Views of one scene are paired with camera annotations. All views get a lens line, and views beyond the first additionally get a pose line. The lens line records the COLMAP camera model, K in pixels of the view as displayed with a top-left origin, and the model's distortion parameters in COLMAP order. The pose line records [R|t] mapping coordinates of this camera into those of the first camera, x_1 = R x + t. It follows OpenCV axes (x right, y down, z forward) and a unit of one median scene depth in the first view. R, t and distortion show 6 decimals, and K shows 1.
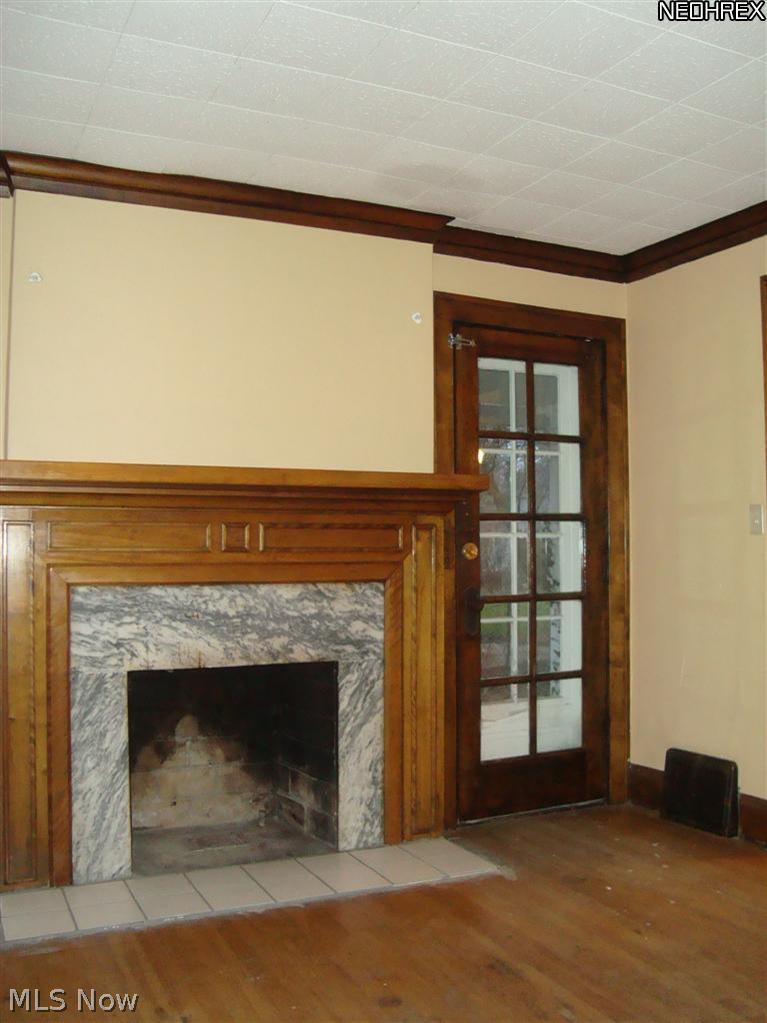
lens RADIAL K [[970.1, 0, 383.5], [0, 970.1, 511.5], [0, 0, 1]] dist [-0.210161, 0.179736]
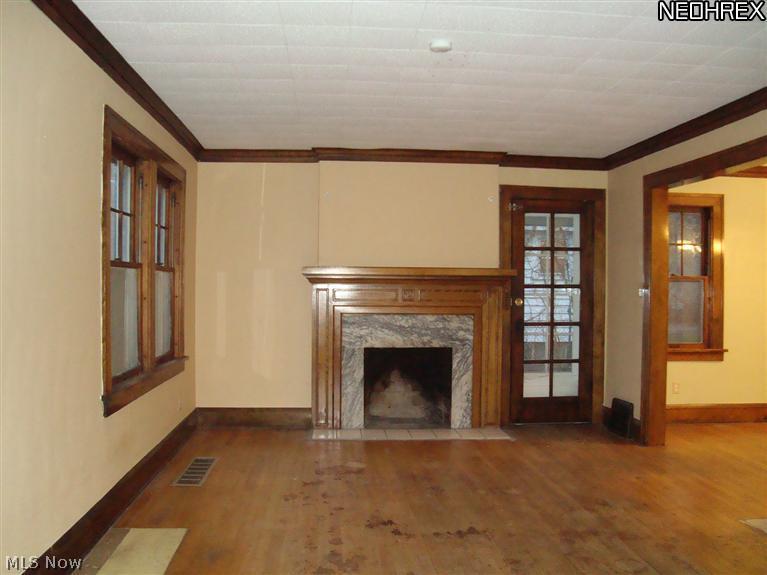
lens RADIAL K [[727.3, 0, 383.5], [0, 727.3, 287.5], [0, 0, 1]] dist [-0.210161, 0.179736]
pose [[0.930707, 0.009315, -0.365647, 0.439682], [0.003097, 0.999439, 0.033343, -0.052140], [0.365752, -0.032165, 0.930156, -0.706247]]
